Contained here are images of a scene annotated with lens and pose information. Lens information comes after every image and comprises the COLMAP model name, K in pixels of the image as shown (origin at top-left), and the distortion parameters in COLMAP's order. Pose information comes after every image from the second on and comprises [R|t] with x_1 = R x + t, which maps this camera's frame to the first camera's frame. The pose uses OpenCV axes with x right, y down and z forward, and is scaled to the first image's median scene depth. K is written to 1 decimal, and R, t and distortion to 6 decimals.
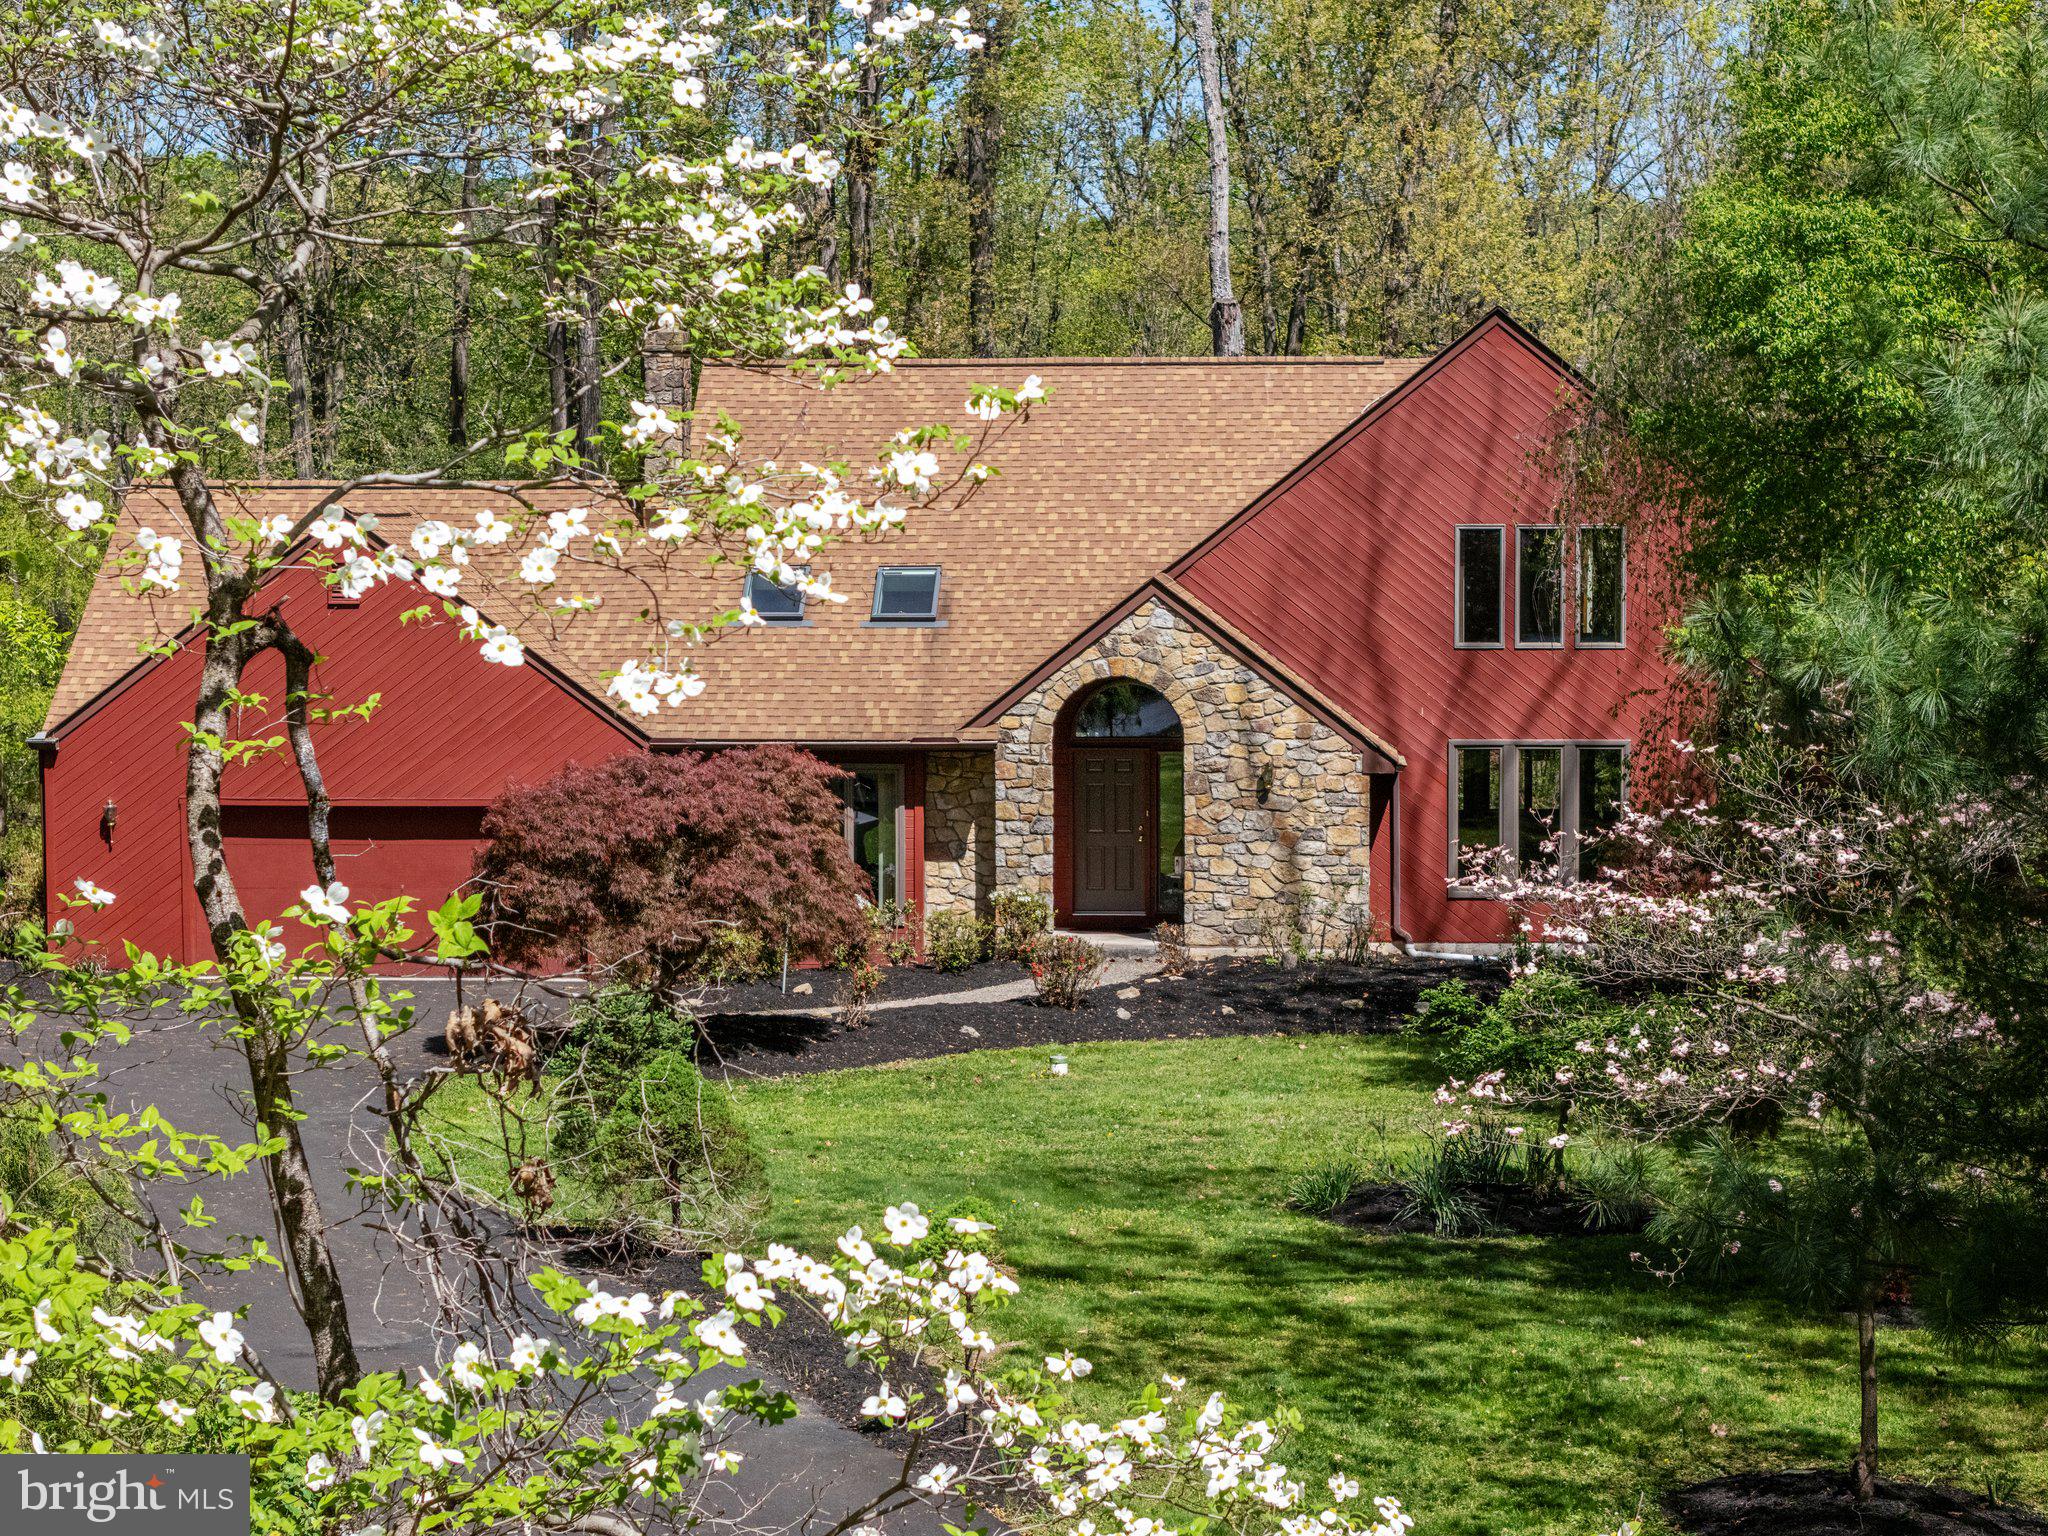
lens RADIAL K [[4237.3, 0, 1025.2], [0, 4237.3, 768.1], [0, 0, 1]] dist [-0.136574, 0.000000]
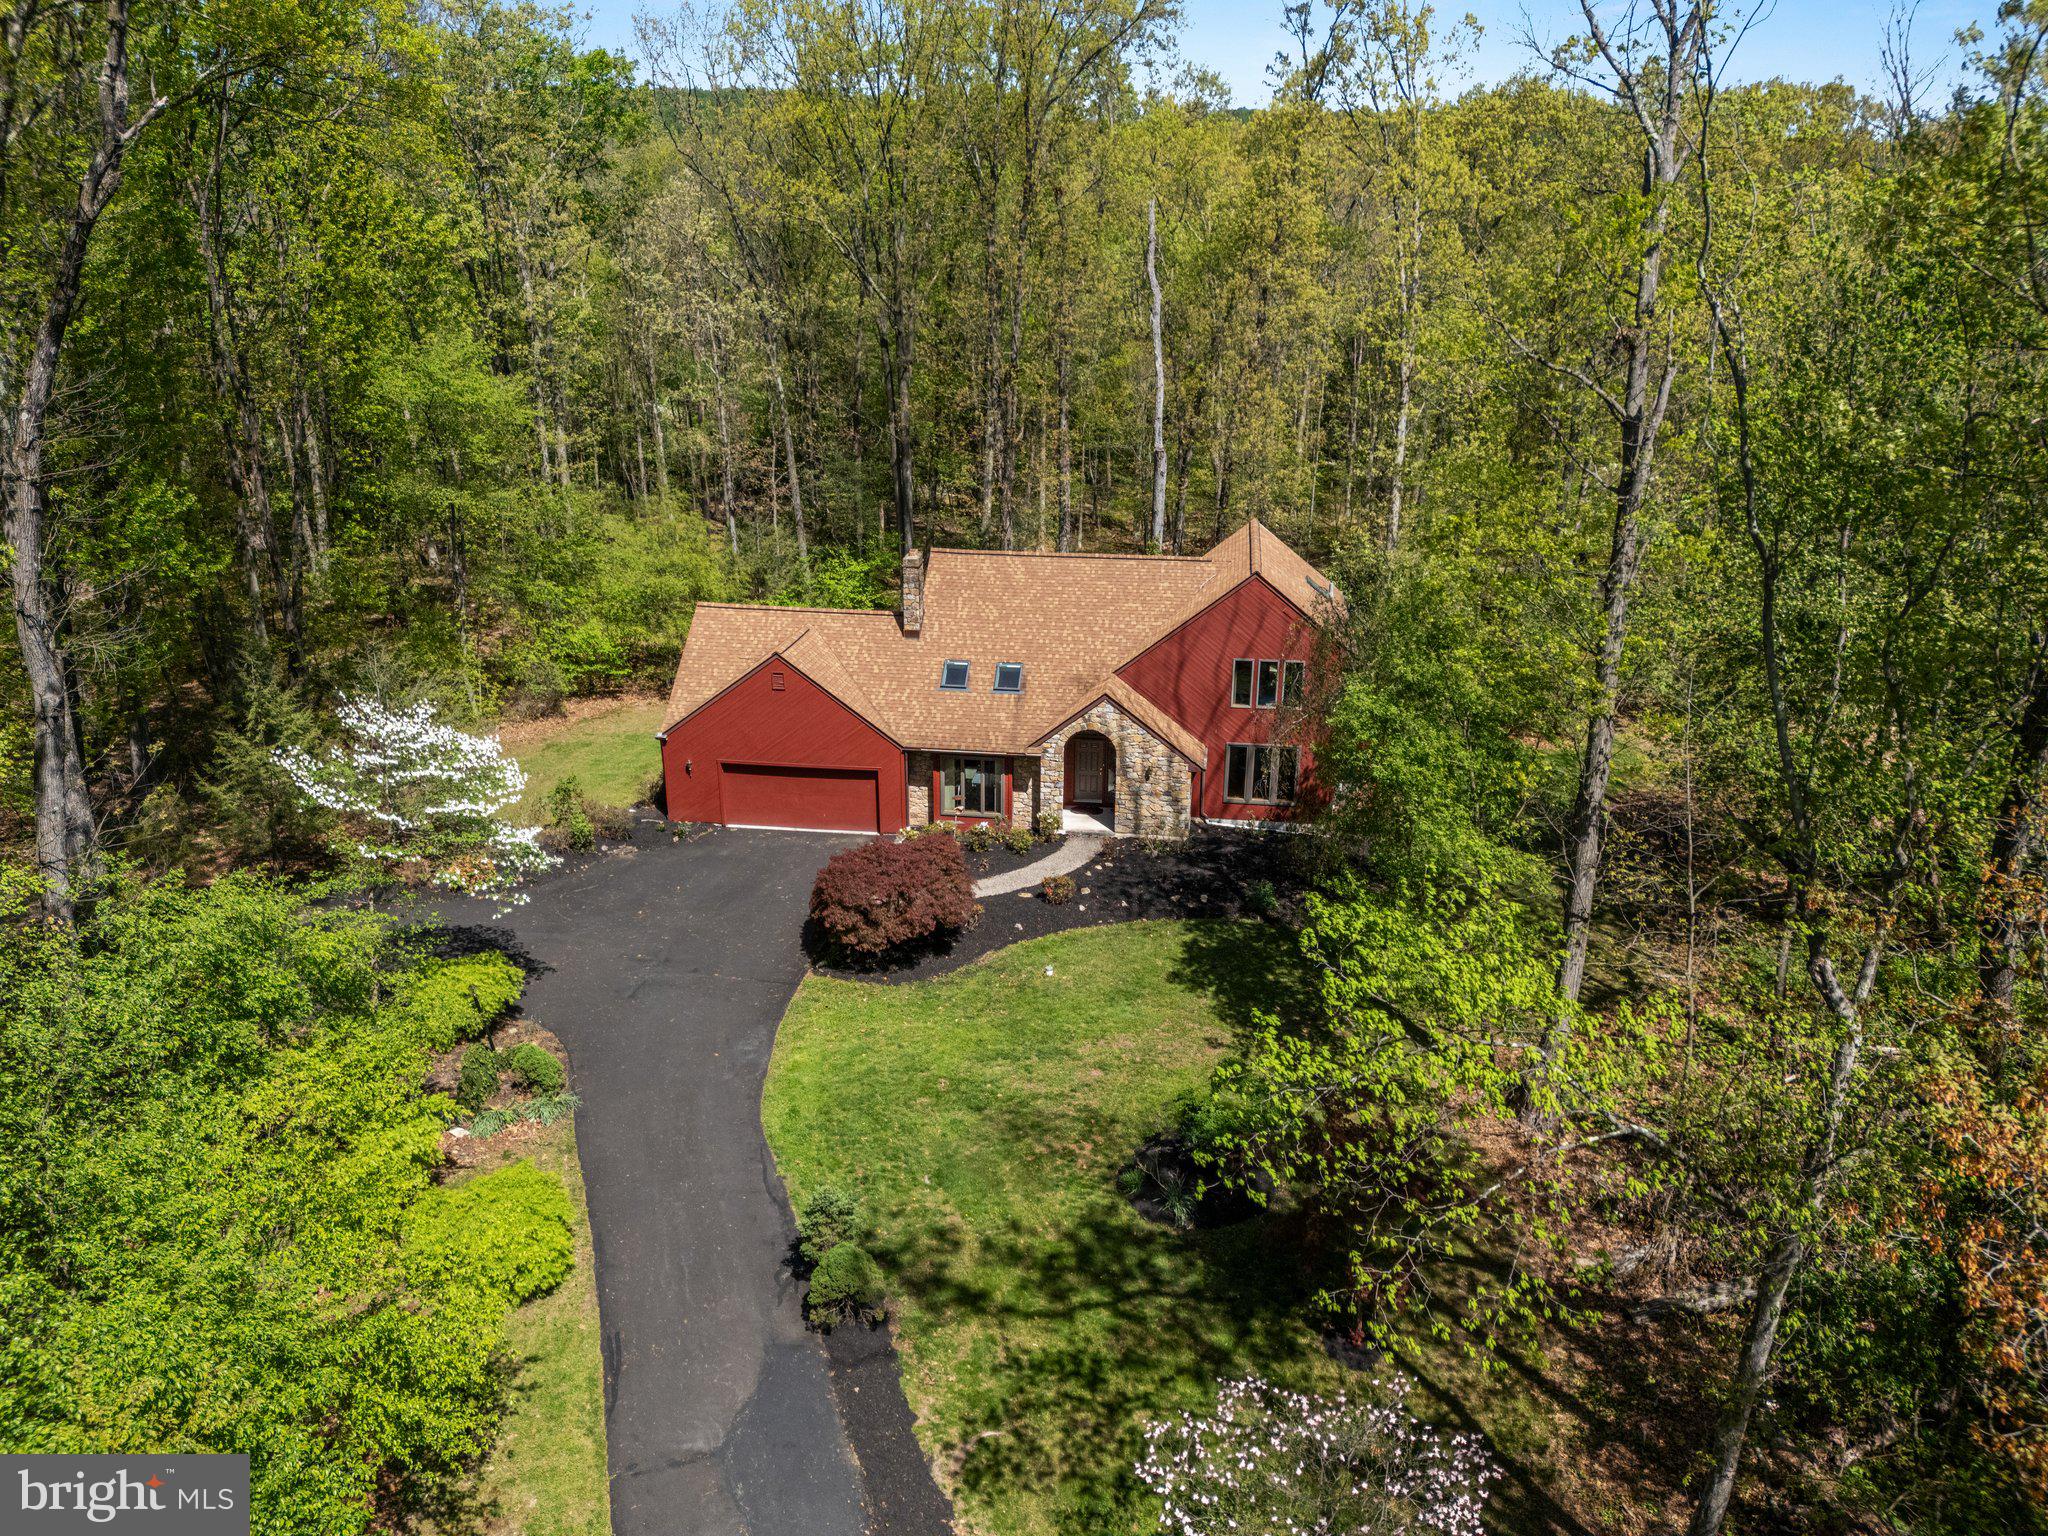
lens RADIAL K [[1513.9, 0, 1028.6], [0, 1513.9, 758.5], [0, 0, 1]] dist [0.012595, -0.015686]
pose [[0.998307, 0.028320, -0.050805, 0.030943], [-0.013155, 0.960759, 0.277072, -0.248230], [0.056658, -0.275934, 0.959505, 0.146947]]
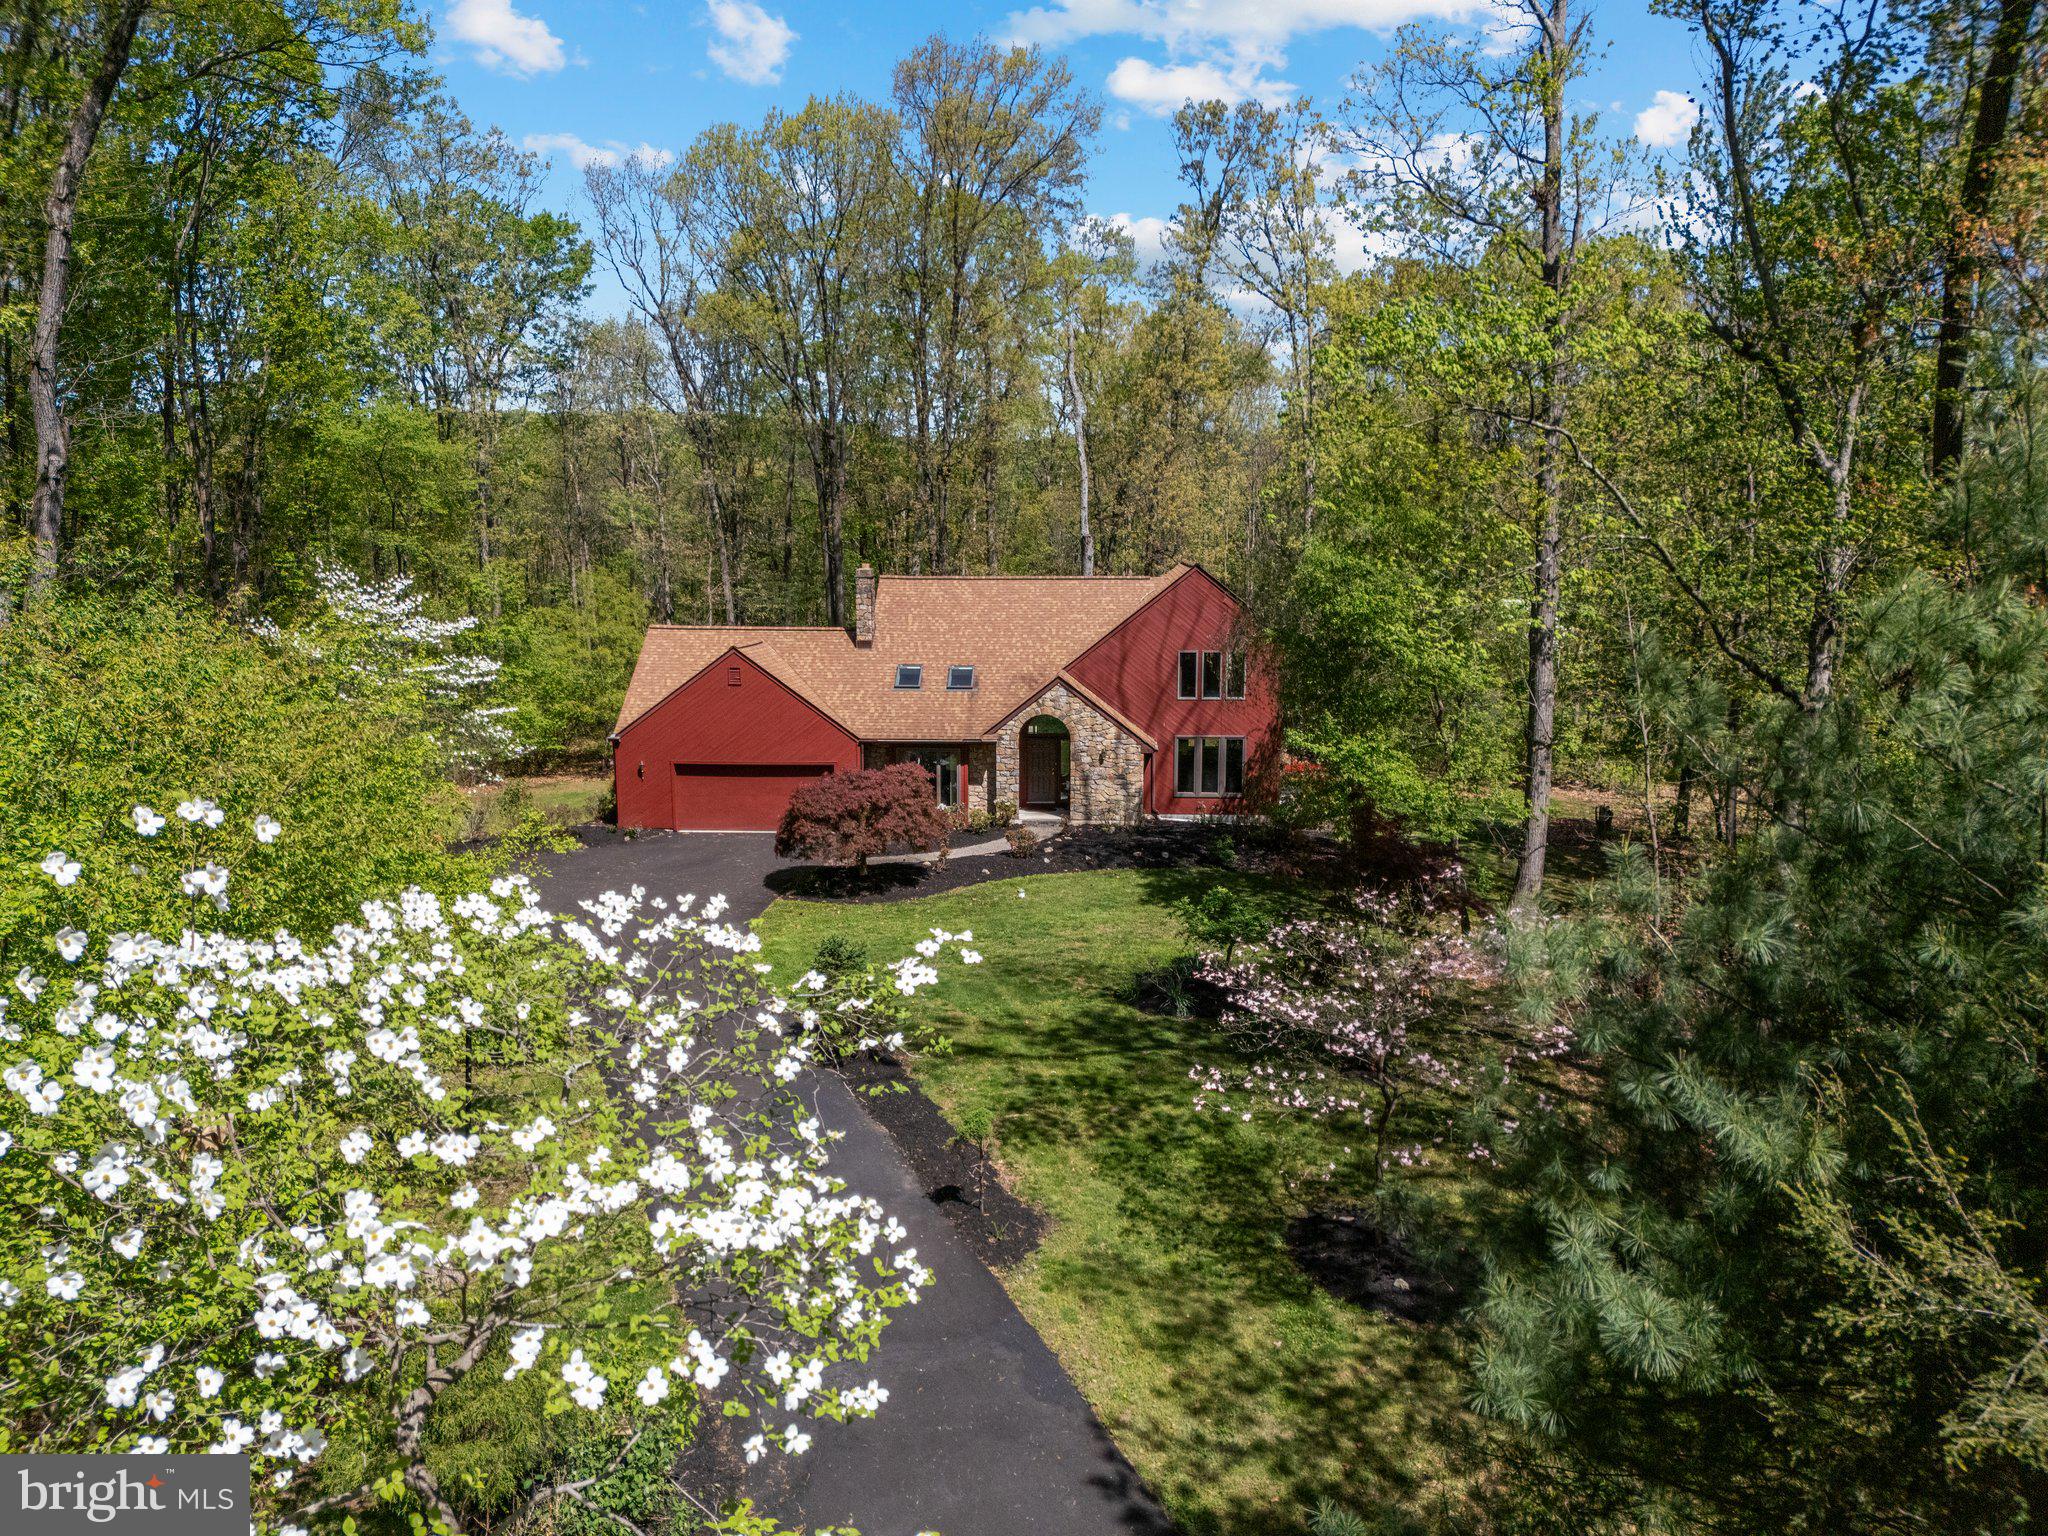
lens RADIAL K [[1513.9, 0, 1032.7], [0, 1513.9, 767.3], [0, 0, 1]] dist [0.012595, -0.015686]
pose [[0.999870, -0.000693, 0.016109, 0.000374], [-0.000860, 0.995358, 0.096234, -0.076818], [-0.016101, -0.096235, 0.995228, 0.098935]]
